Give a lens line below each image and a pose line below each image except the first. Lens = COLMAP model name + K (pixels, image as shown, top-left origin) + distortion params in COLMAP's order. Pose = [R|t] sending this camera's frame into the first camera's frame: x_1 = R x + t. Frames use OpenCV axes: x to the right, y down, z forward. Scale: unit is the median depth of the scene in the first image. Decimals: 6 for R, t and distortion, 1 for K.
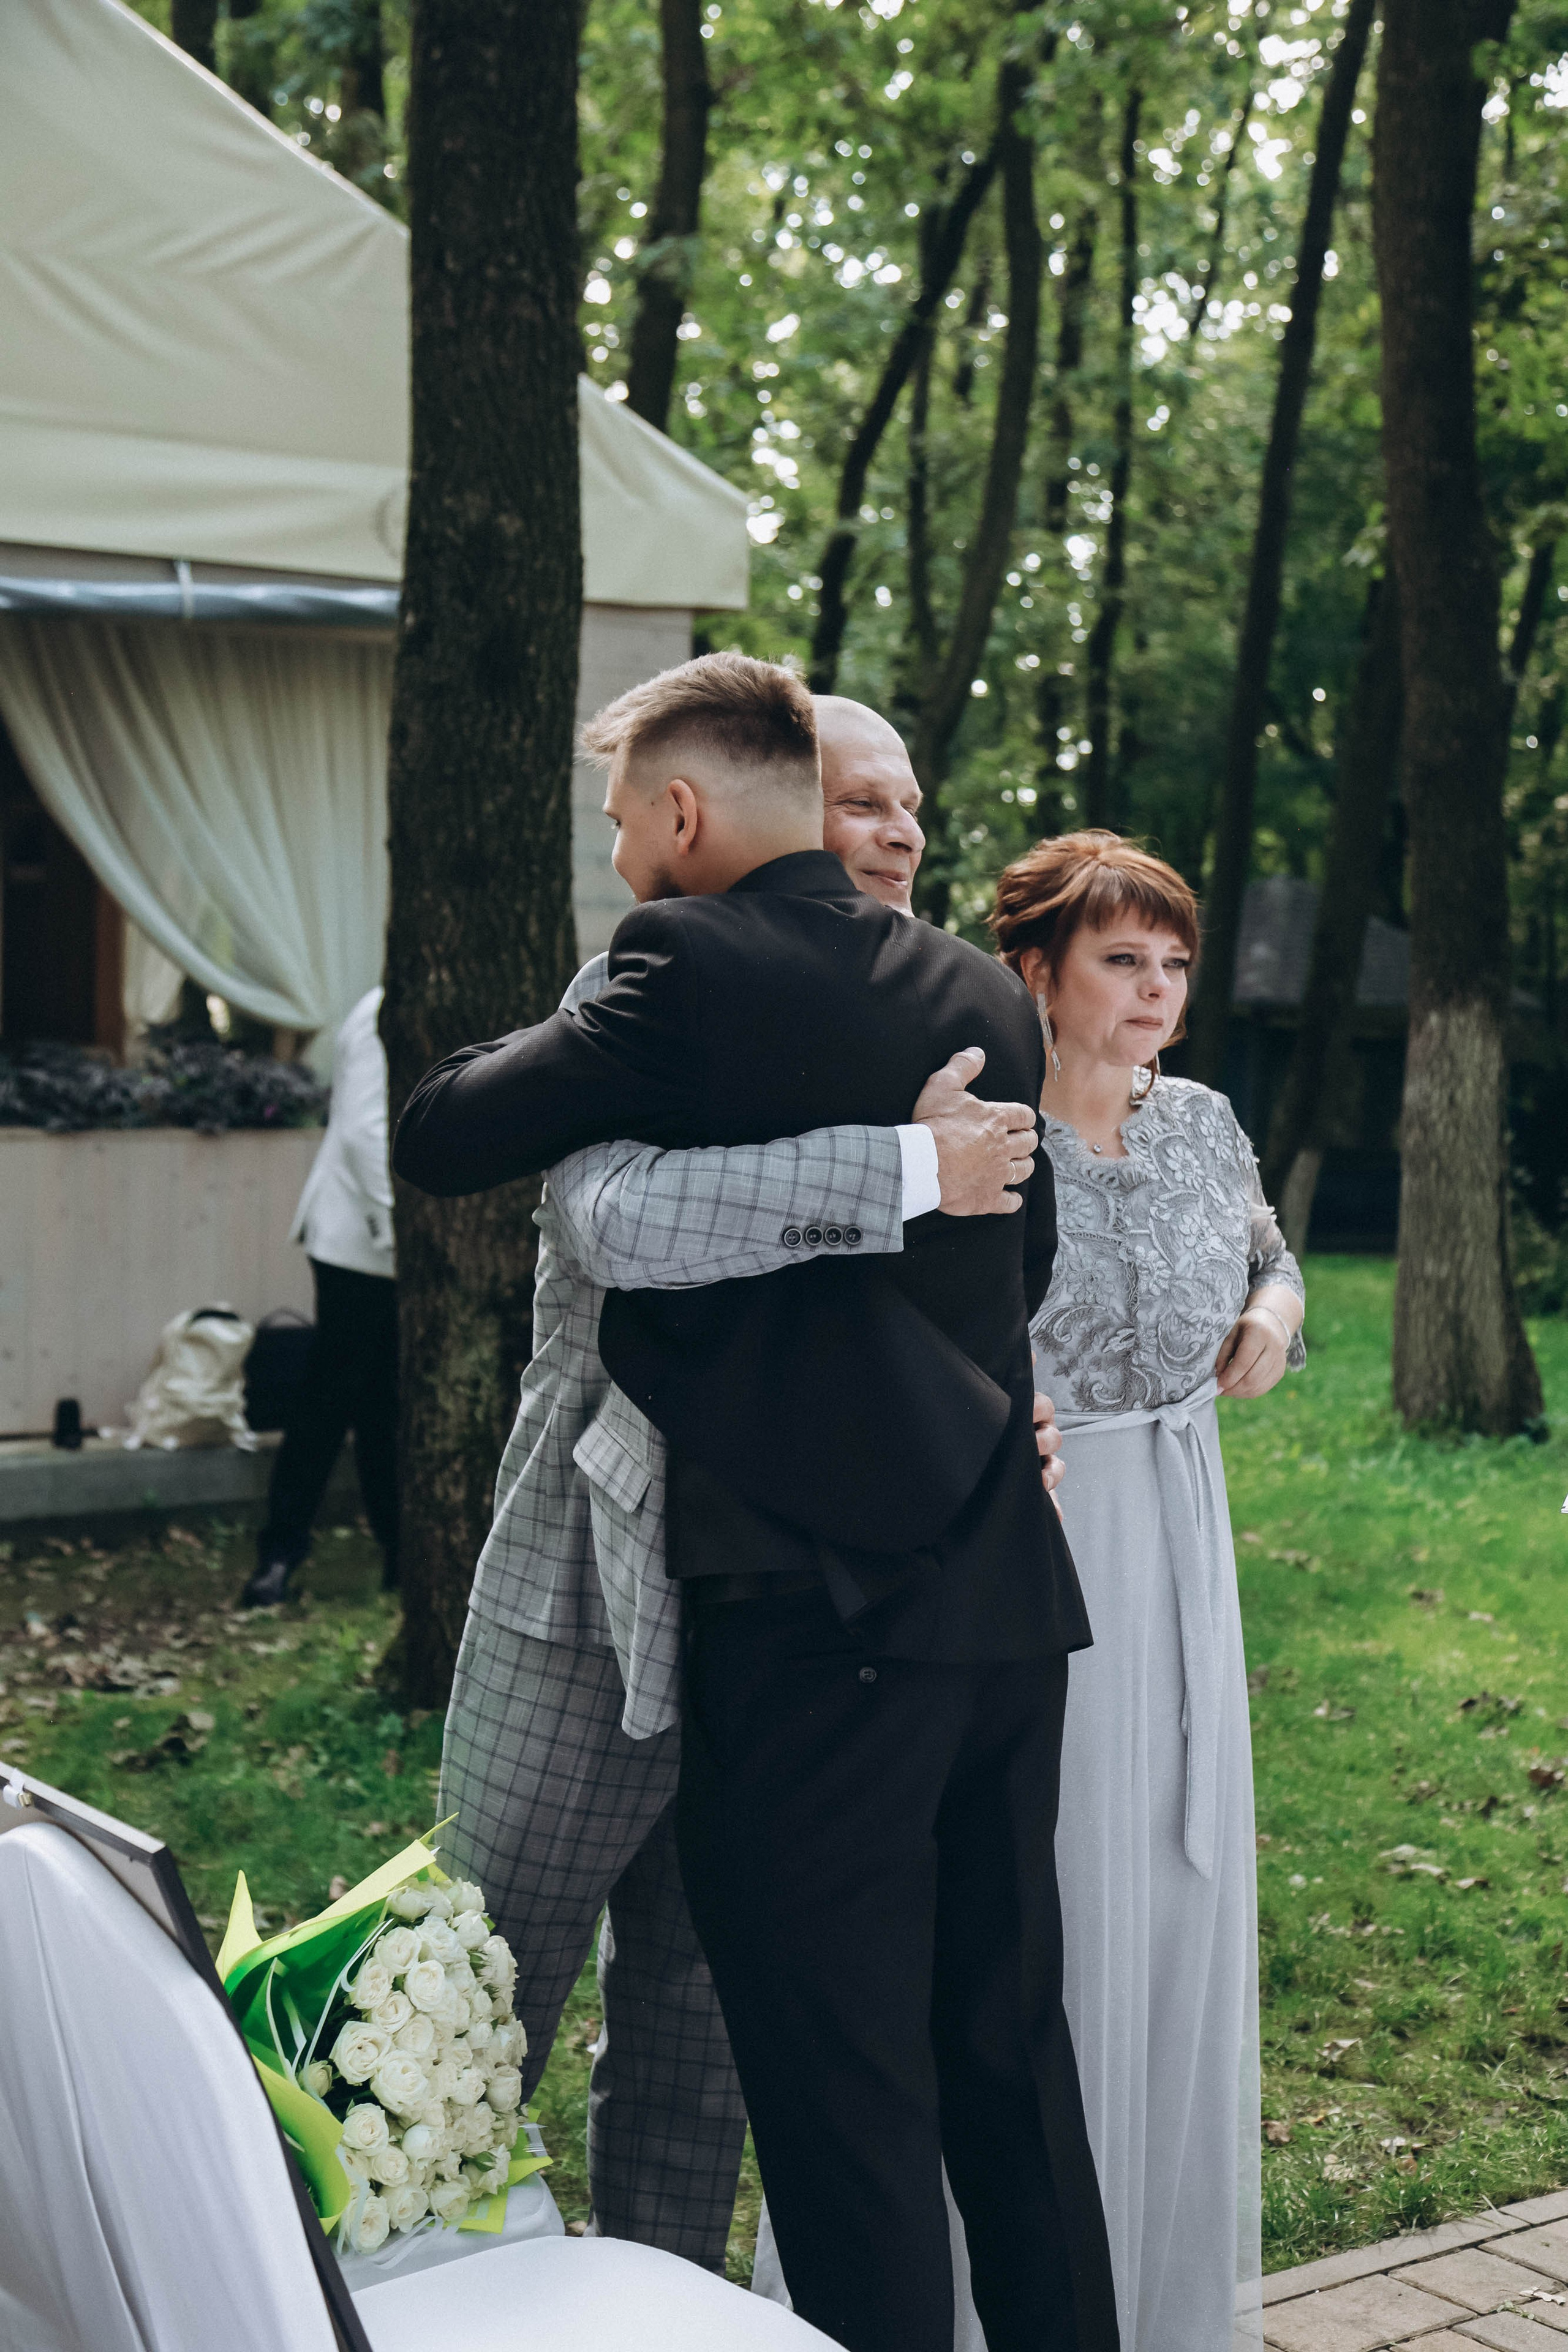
lens RADIAL K [[3347.6, 0, 783.4], [0, 3347.6, 1207.2], [0, 0, 1]] dist [-0.004834, 0.148068]
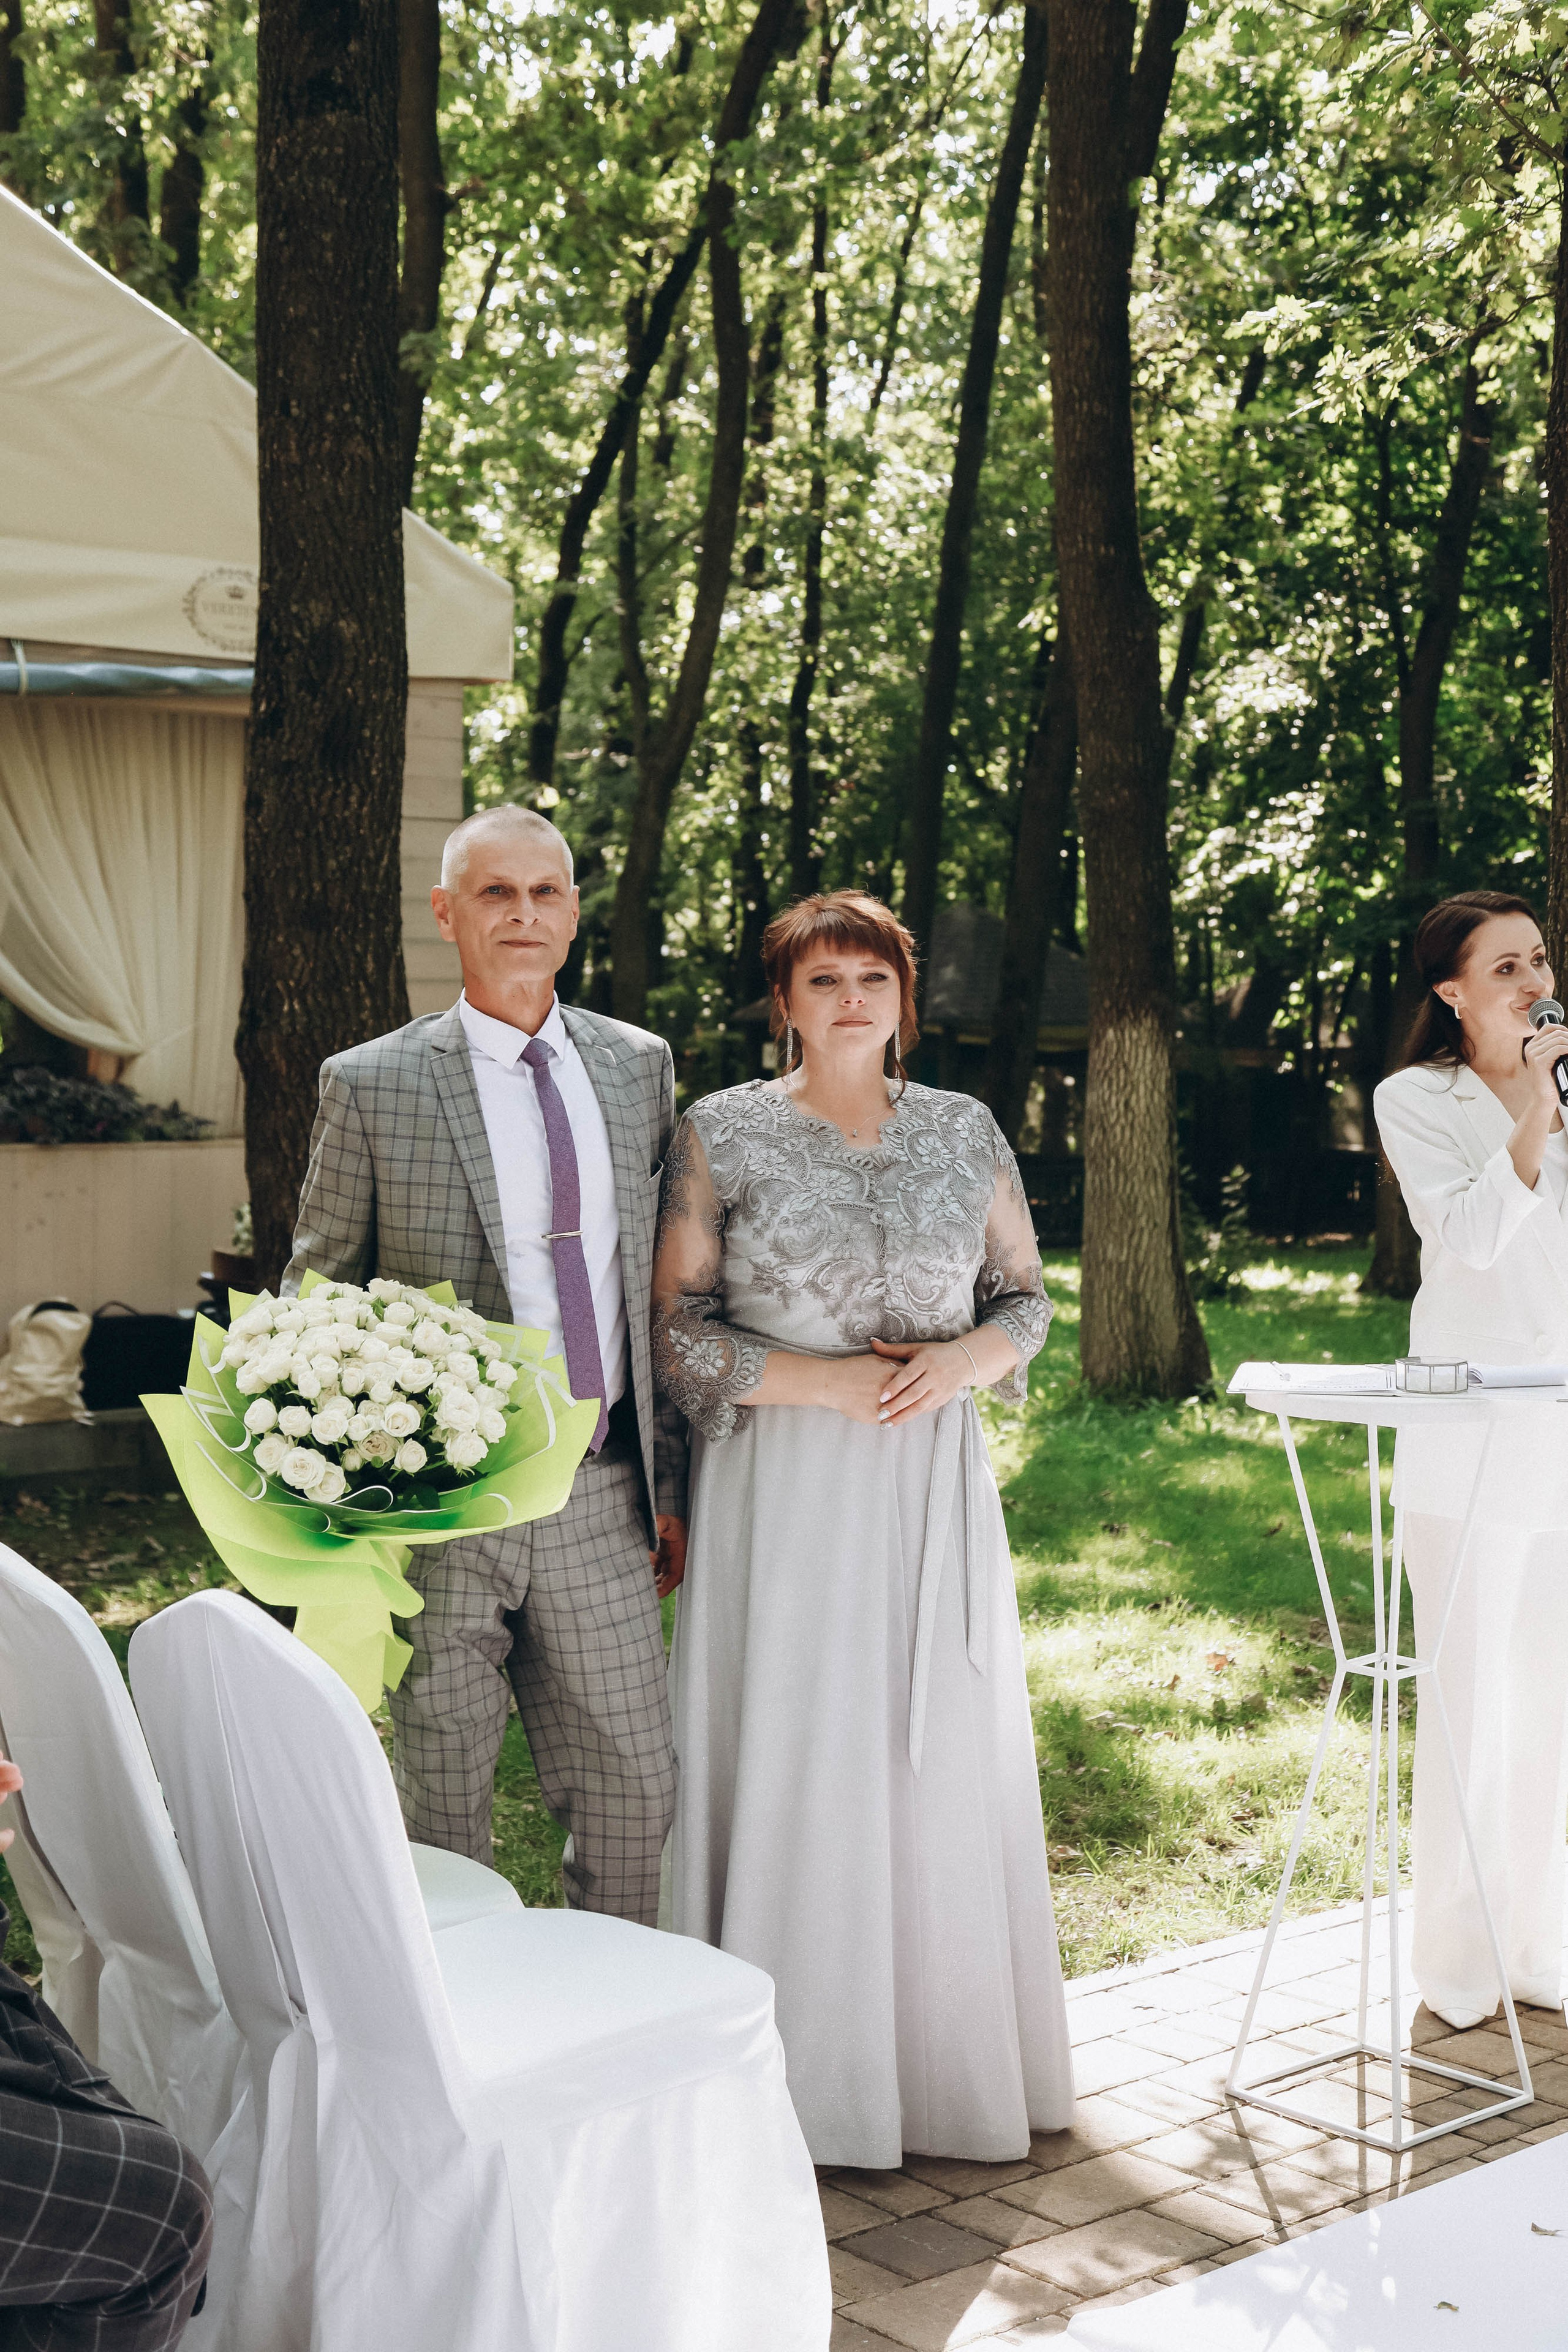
lens RADIAL K [[3195.9, 0, 784.0], [0, 3195.9, 1176.0], [0, 0, 1]] dist [0.018221, 0.031412]
pose [[0.995652, -0.014981, 0.091937, -0.021209], [0.016220, 0.999787, -0.012740, 0.005225], [-0.091726, 0.014175, 0.995683, -0.090267]]
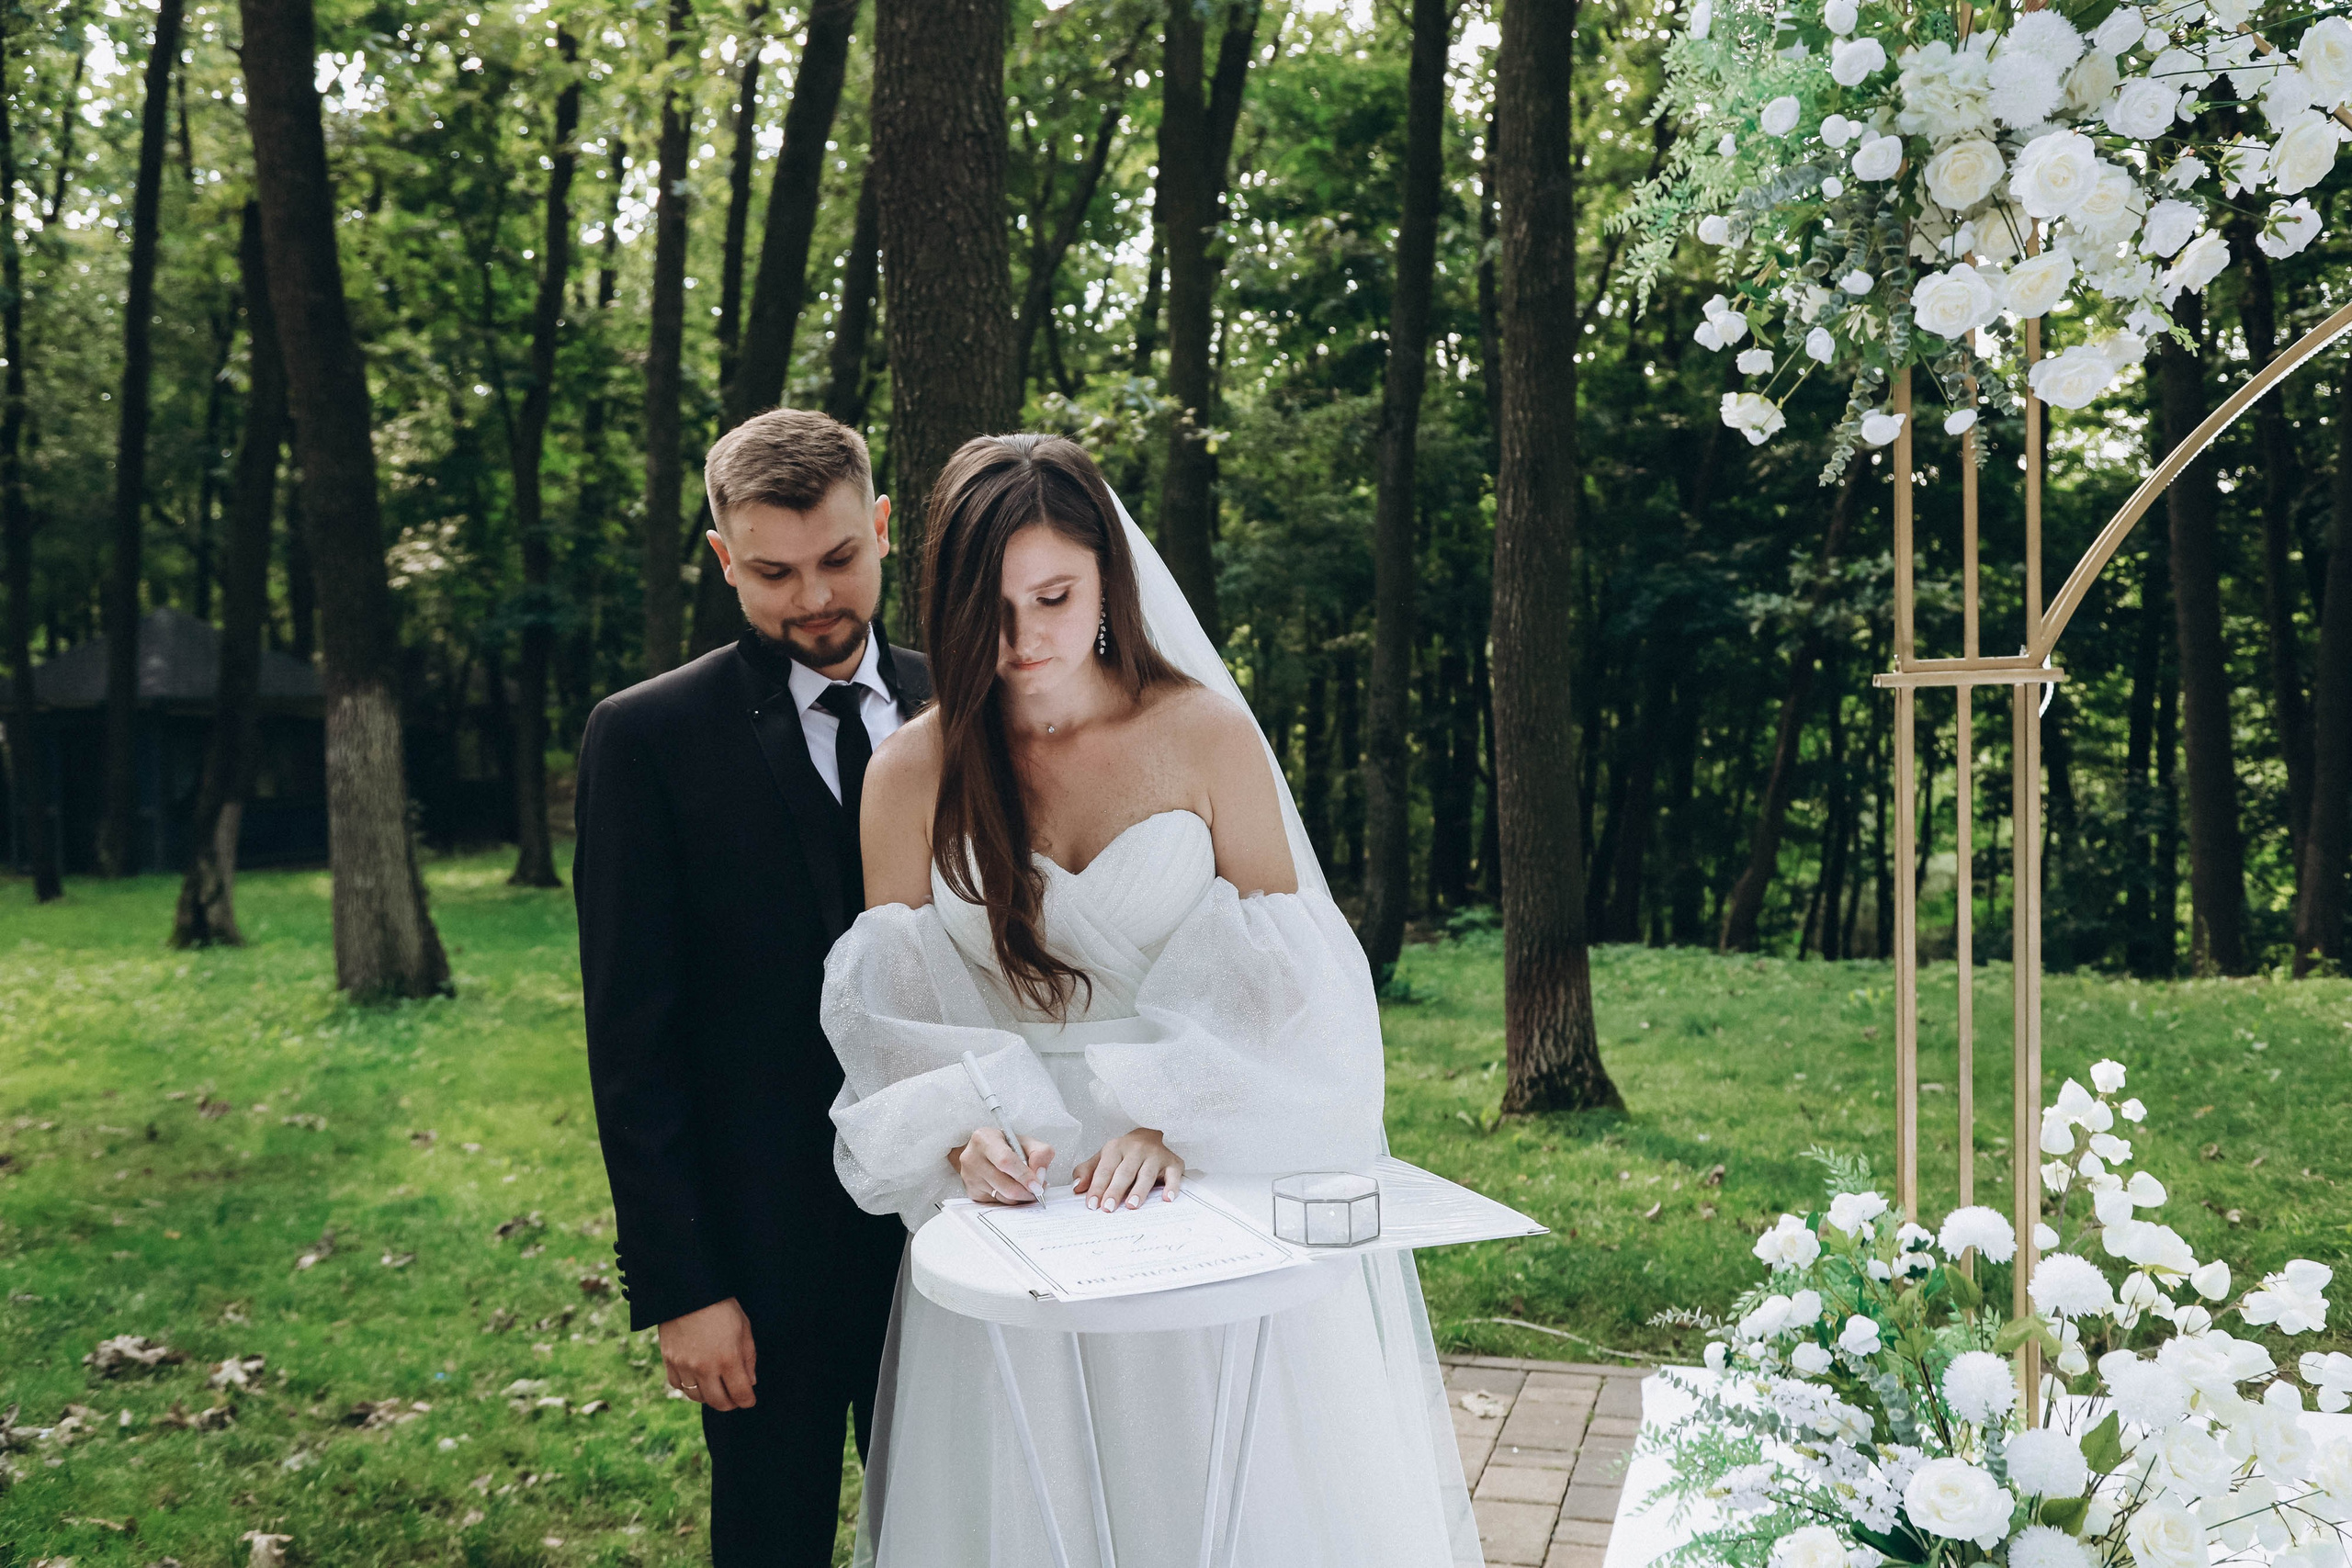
lens RADIAL K [[2032.3, 0, 1176.0], [0, 2032.3, 784.0], [0, 0, 1]] dist [0.004467, 0.003395]
pose [[0.813110, -0.070447, 0.577832, -0.017575], [0.077432, 0.996918, 0.012580, -0.008229], [-0.576938, 0.034513, 0.816059, 0.158441]]
